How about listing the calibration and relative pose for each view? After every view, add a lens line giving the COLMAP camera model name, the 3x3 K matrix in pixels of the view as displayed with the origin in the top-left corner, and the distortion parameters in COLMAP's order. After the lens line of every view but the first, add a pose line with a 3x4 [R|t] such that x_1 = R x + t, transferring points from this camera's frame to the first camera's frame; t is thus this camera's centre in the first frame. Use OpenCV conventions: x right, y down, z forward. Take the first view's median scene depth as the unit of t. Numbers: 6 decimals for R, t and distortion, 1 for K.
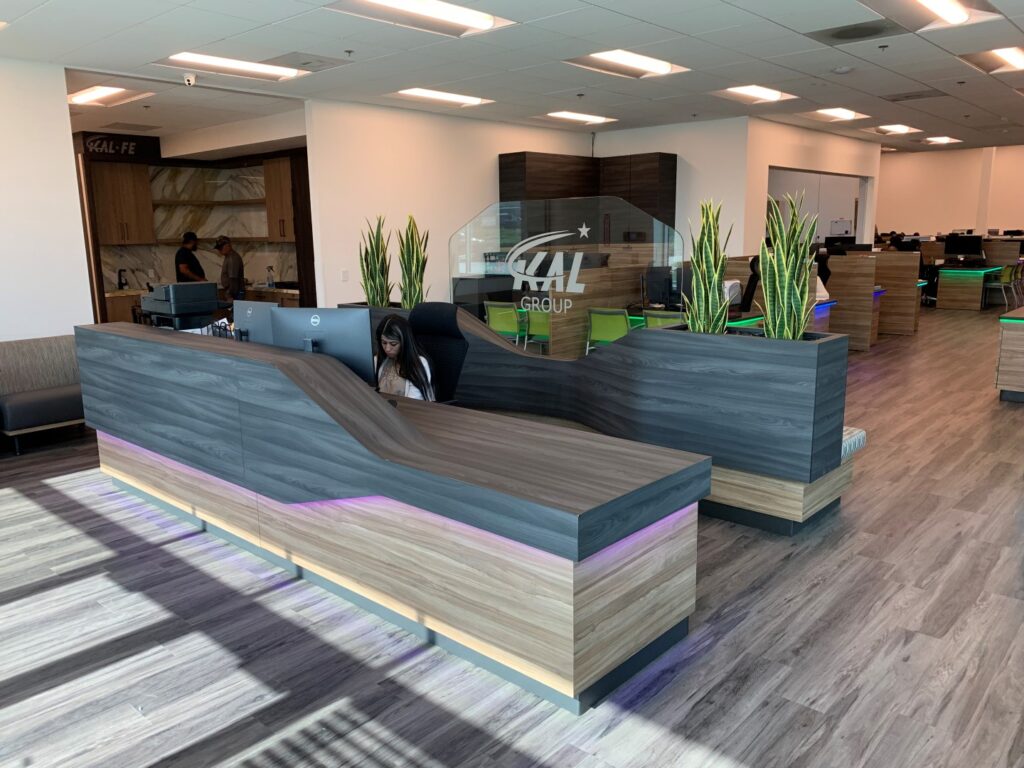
lens RADIAL K [[779.6, 0, 512.0], [0, 779.6, 384.0], [0, 0, 1]] dist [0.046706, -0.081864]
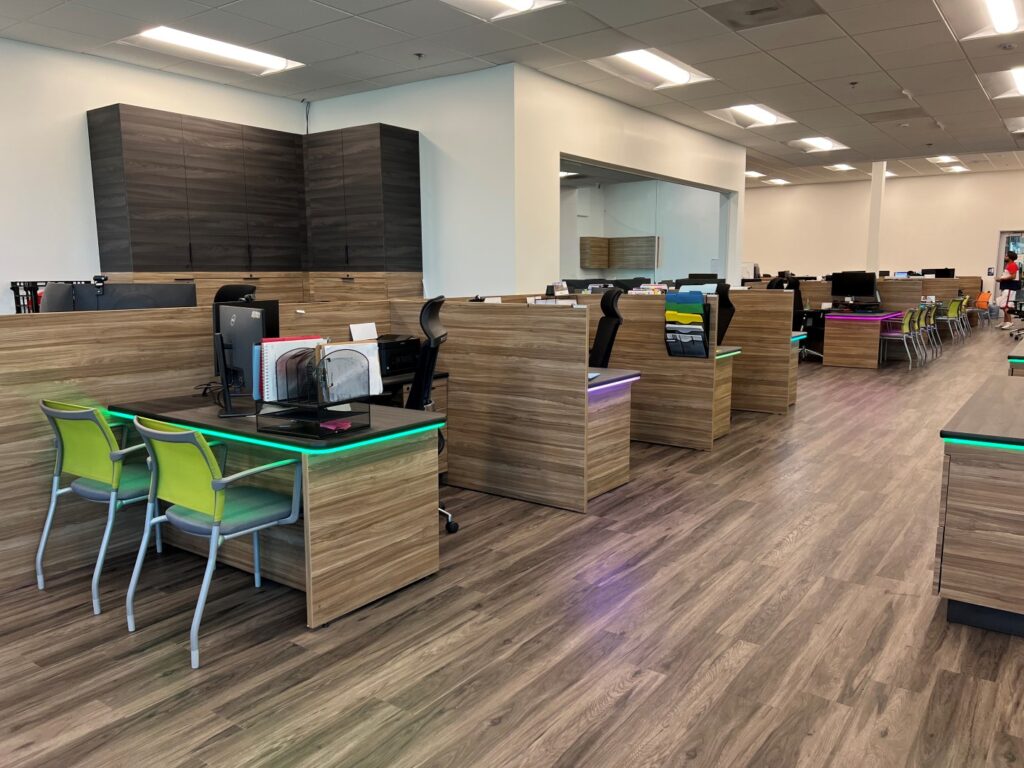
lens RADIAL K [[768.8, 0, 509.2], [0, 768.8, 382.2], [0, 0, 1]] dist [0.063221, -0.077462]
pose [[0.994772, 0.000481, 0.102115, 0.161565], [0.004578, 0.998773, -0.049302, -0.045097], [-0.102014, 0.049512, 0.993550, 0.283974]]
